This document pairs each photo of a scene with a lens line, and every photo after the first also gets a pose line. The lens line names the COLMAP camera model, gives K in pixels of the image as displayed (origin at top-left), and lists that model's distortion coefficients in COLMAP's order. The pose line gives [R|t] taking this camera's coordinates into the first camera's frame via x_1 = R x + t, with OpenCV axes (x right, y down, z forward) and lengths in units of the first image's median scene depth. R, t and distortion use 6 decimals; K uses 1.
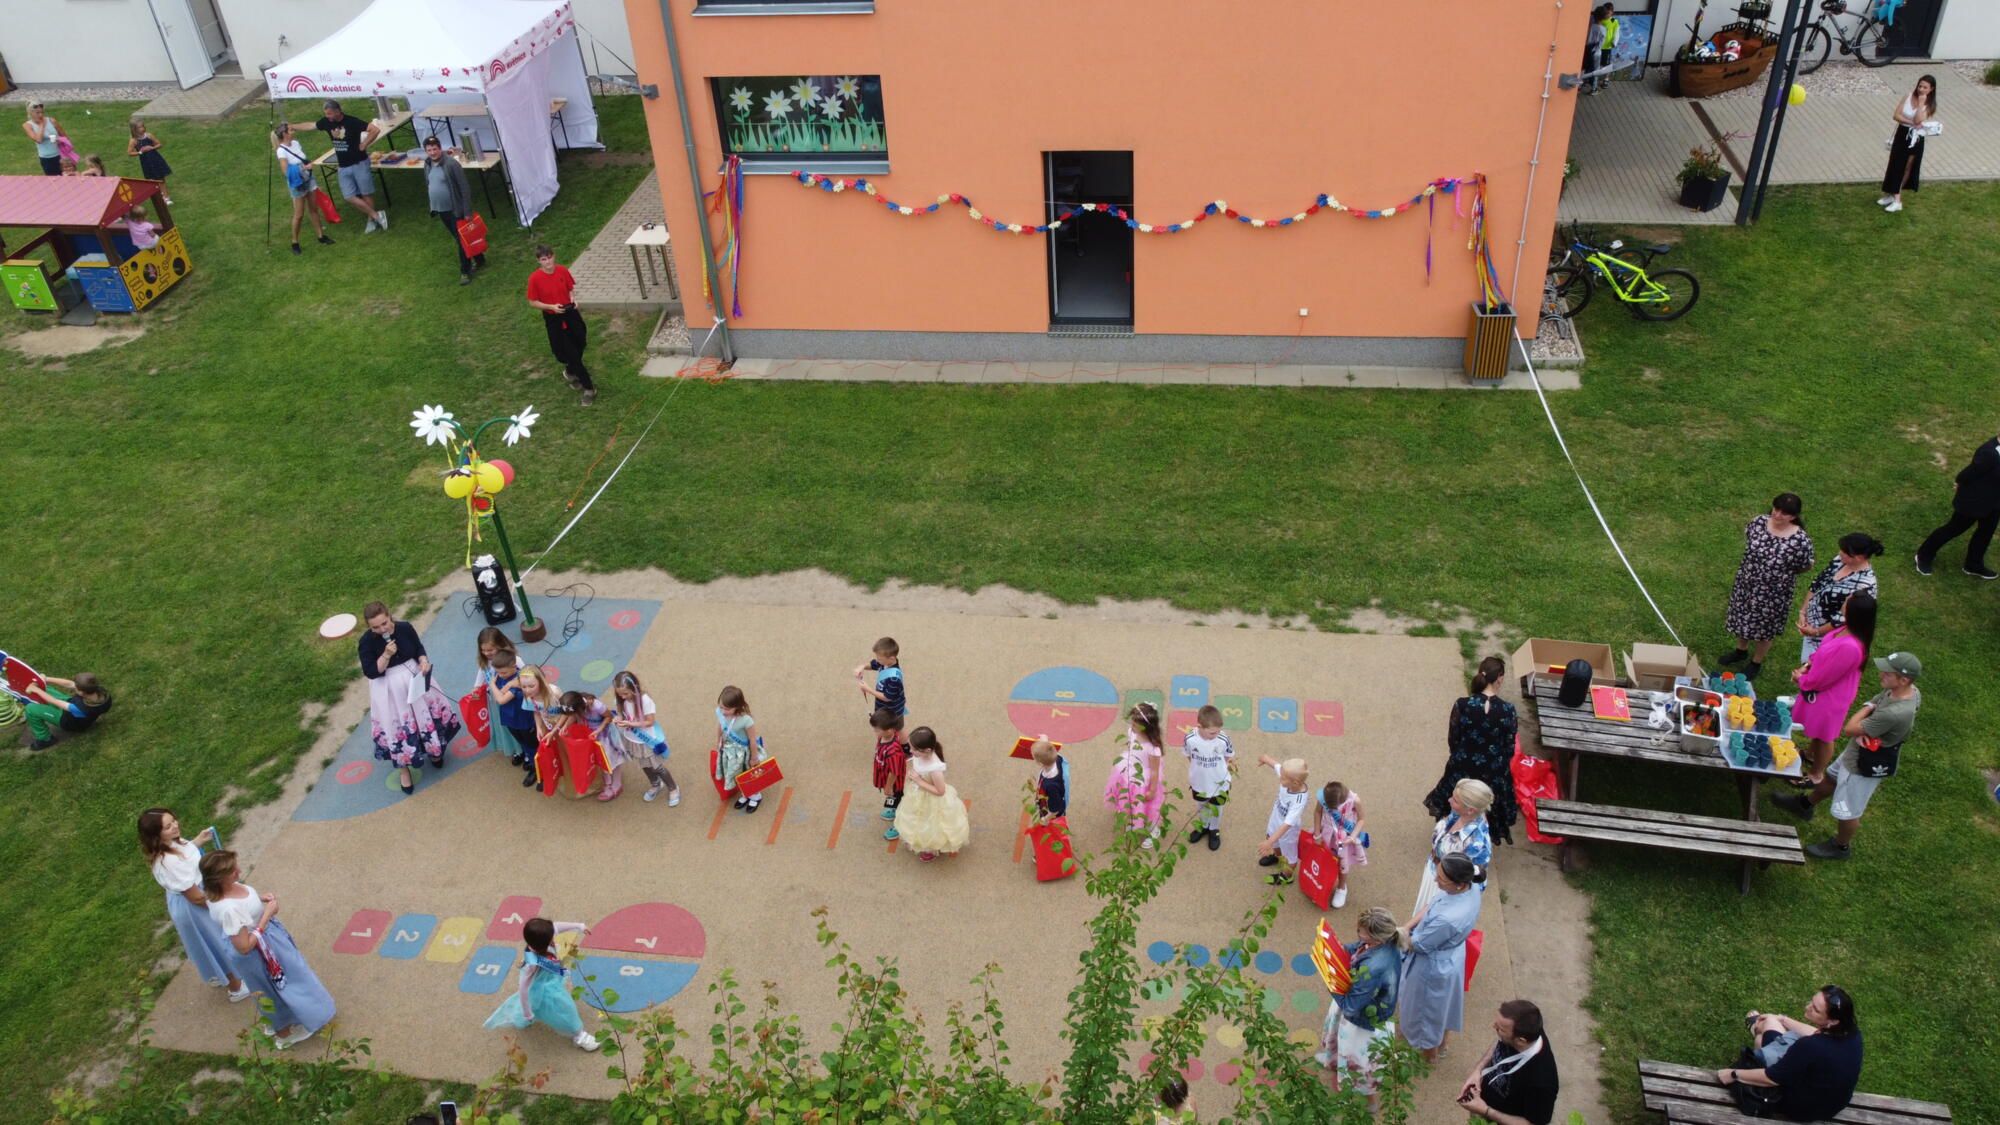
lens RADIAL K [[1511.3, 0, 998.2], [0, 1511.3, 567.4], [0, 0, 1]] dist [0.002585, -0.007582]
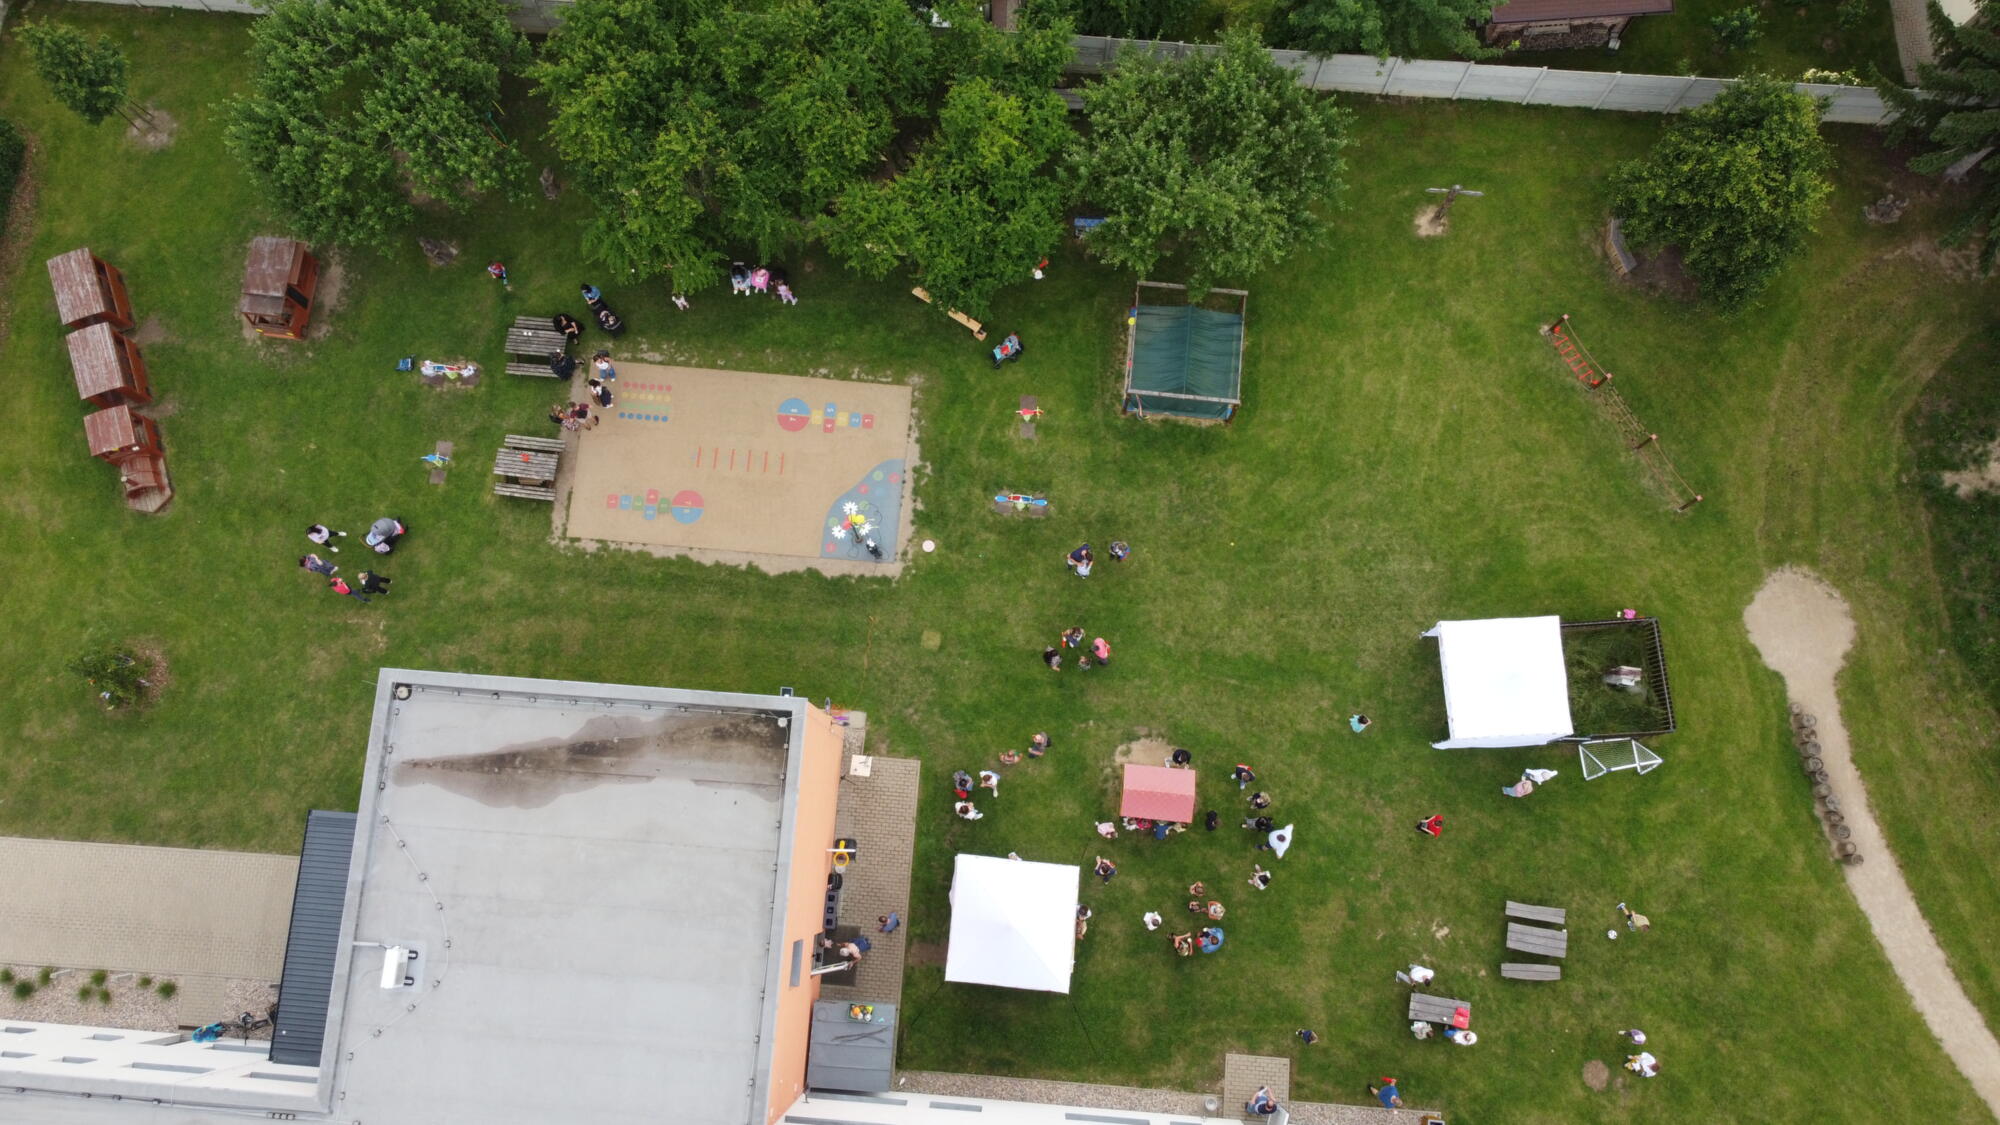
lens RADIAL K [[1513.9, 0, 997.1], [0, 1513.9, 561.4], [0, 0, 1]] dist [0.001420, -0.004780]
pose [[-0.995059, 0.077811, 0.061669, -0.733513], [0.023733, -0.416708, 0.908730, -2.619615], [0.096407, 0.905704, 0.412803, -0.190622]]
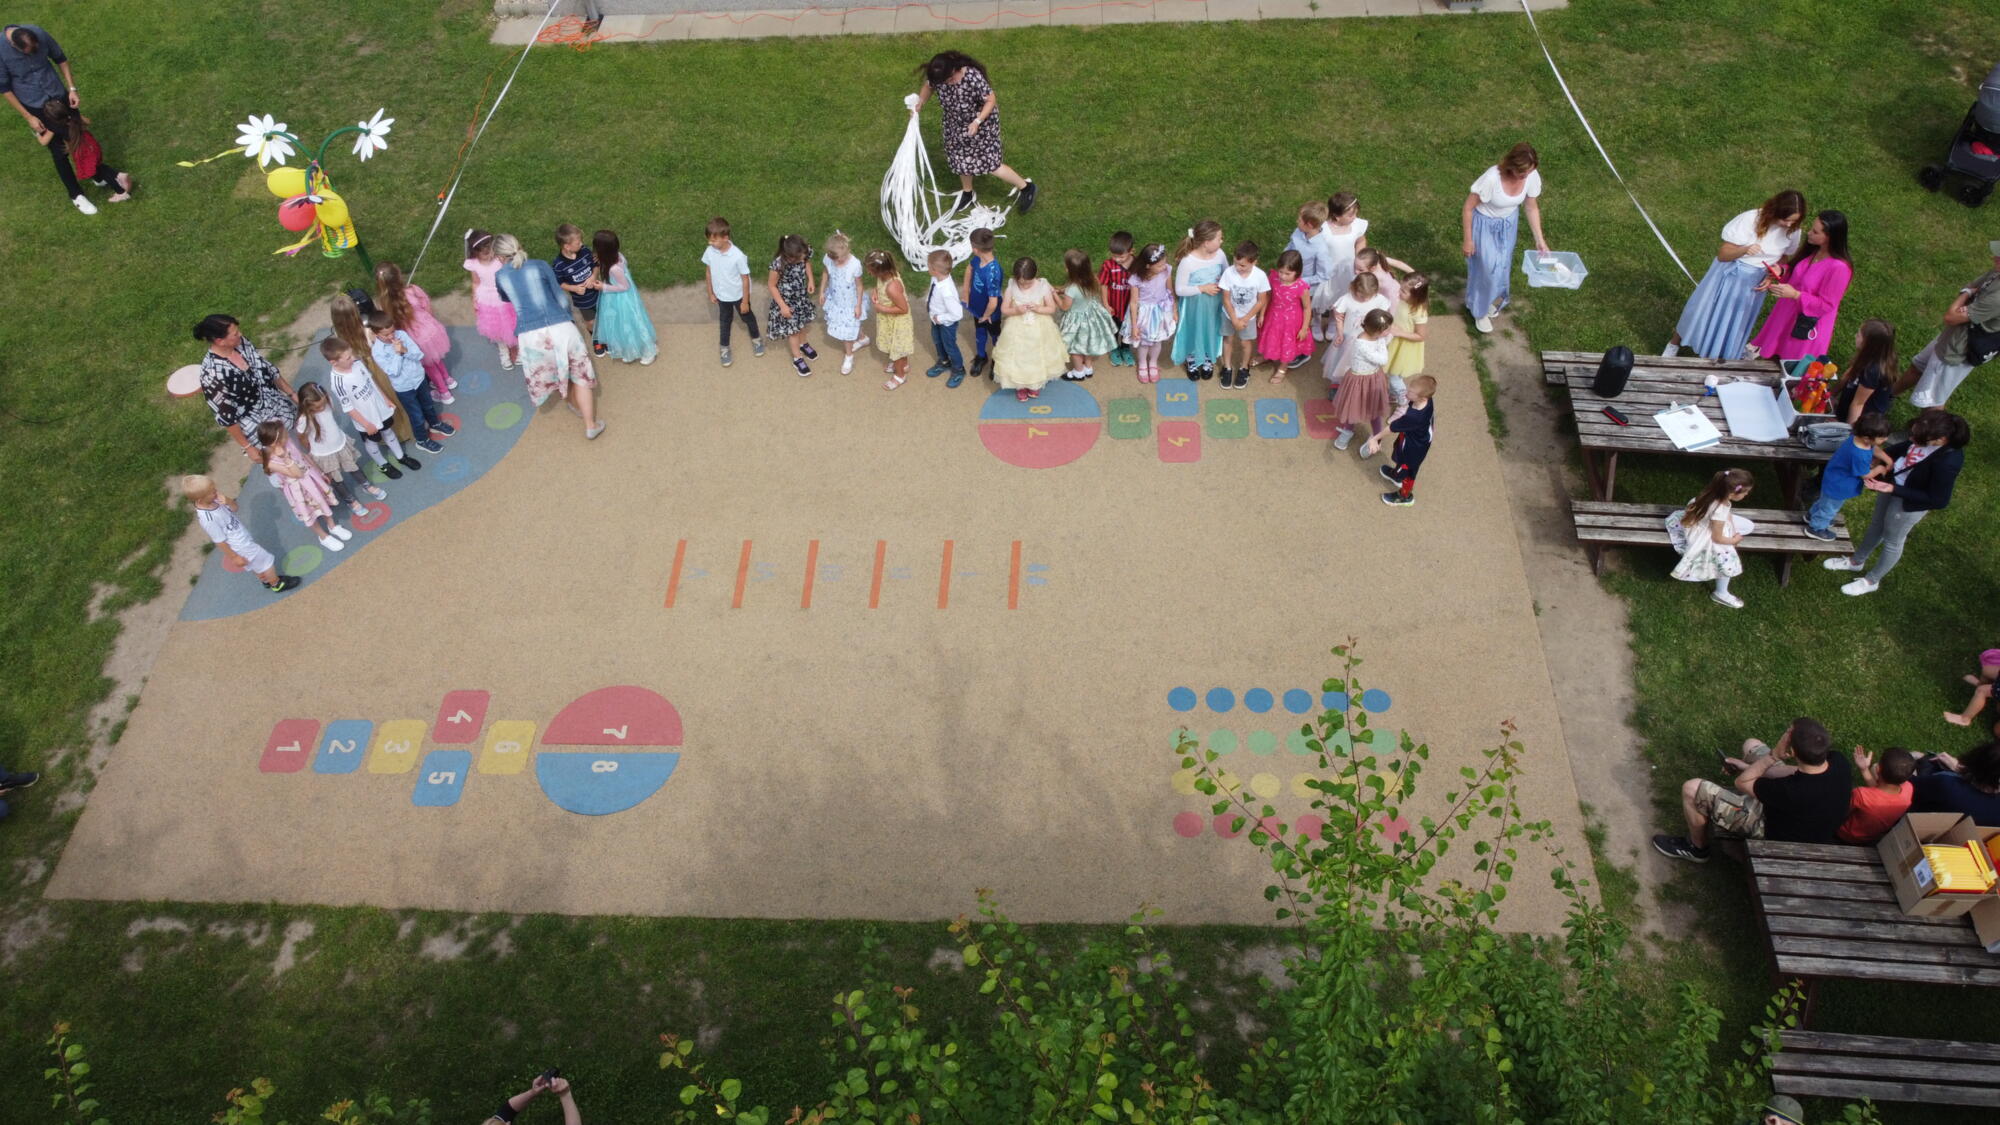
lens RADIAL K [[1513.9, 0, 997.1], [0, 1513.9, 561.4], [0, 0, 1]] dist [0.001420, -0.004780]
pose [[0.994131, -0.078852, 0.074062, -0.048355], [0.058680, 0.968209, 0.243164, -0.042901], [-0.090881, -0.237391, 0.967154, 0.095189]]
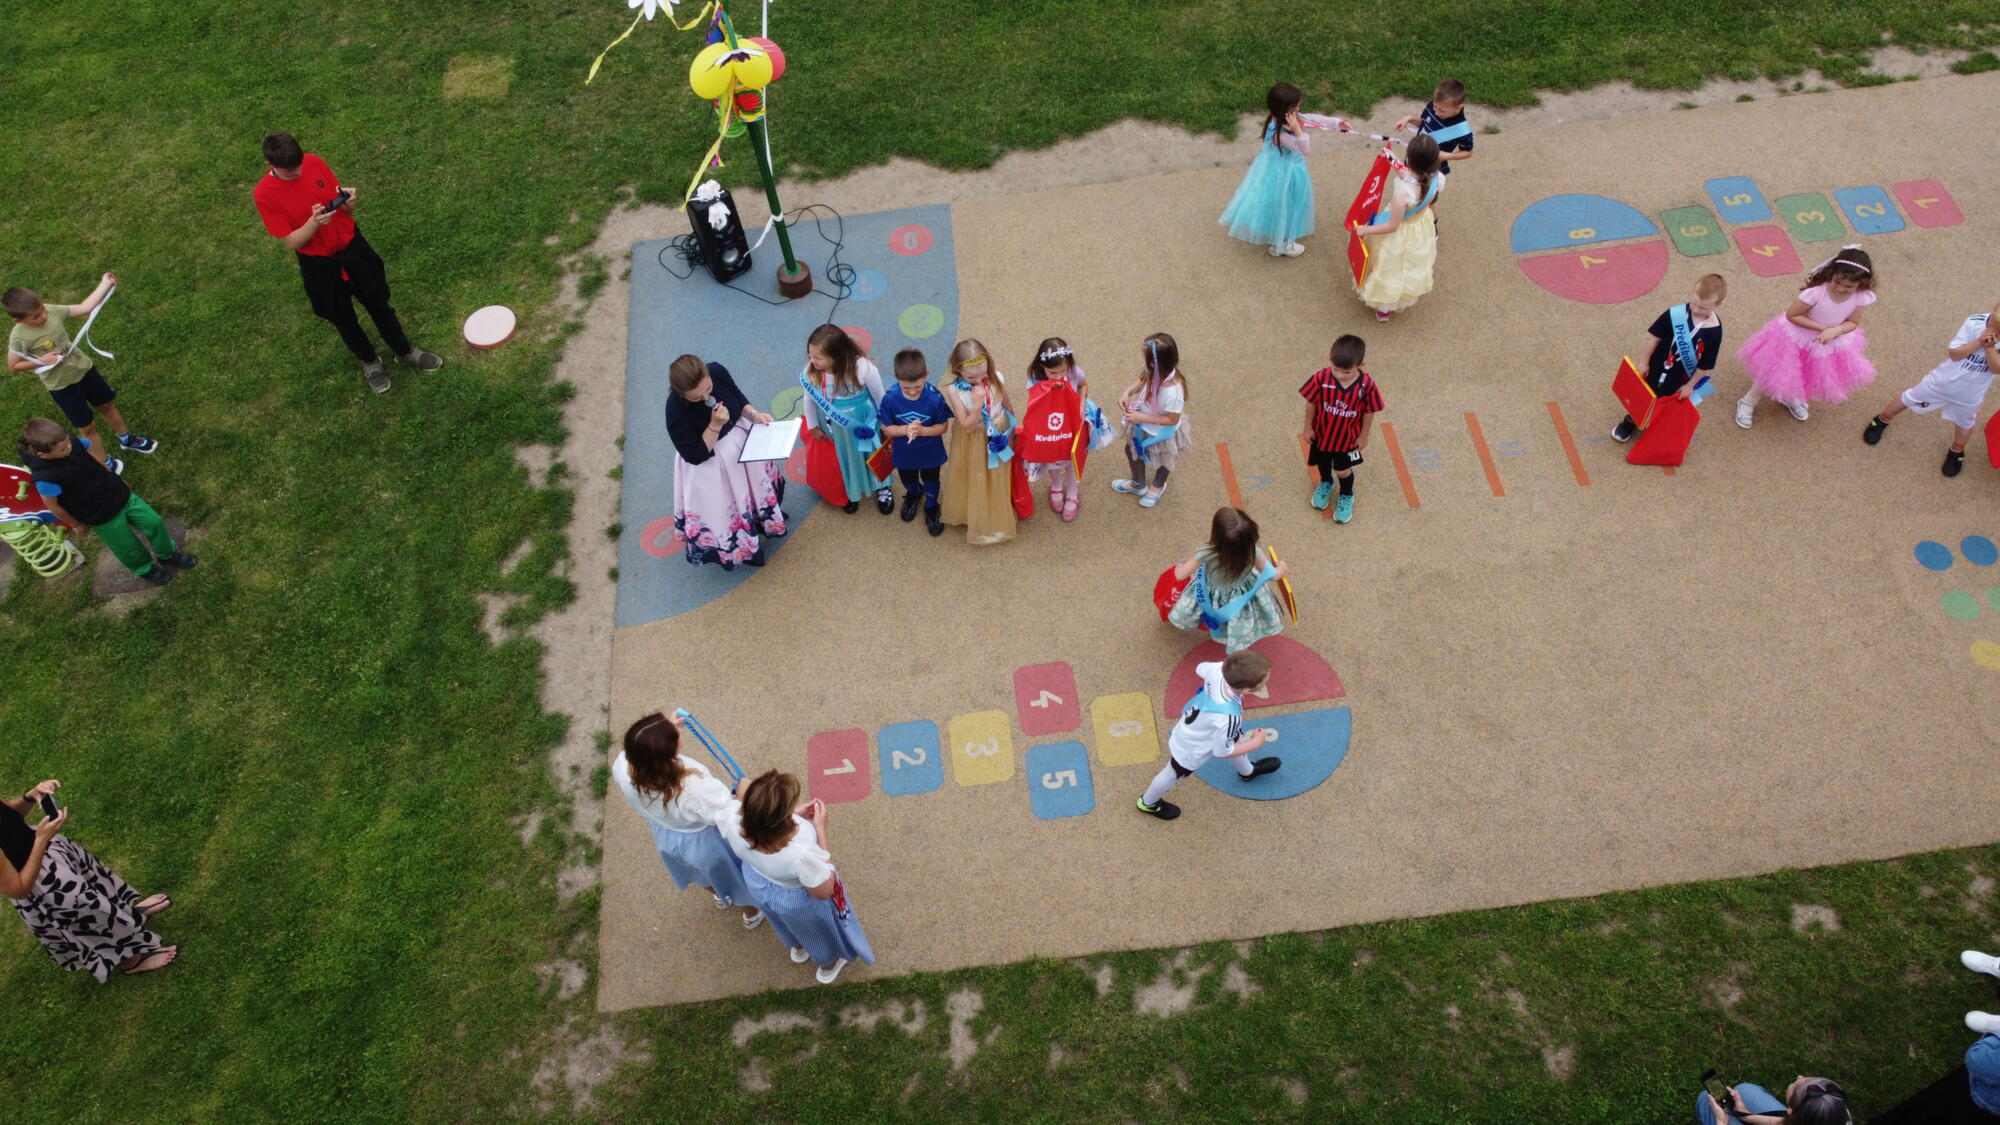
lens RADIAL K [[1513.9, 0, 997.1], [0, 1513.9, 561.4], [0, 0, 1]] dist [0.001420, -0.004780]
pose [[0.966423, -0.213861, 0.142441, -0.326317], [0.159782, 0.934299, 0.318676, -0.042074], [-0.201235, -0.285217, 0.937100, 0.276972]]
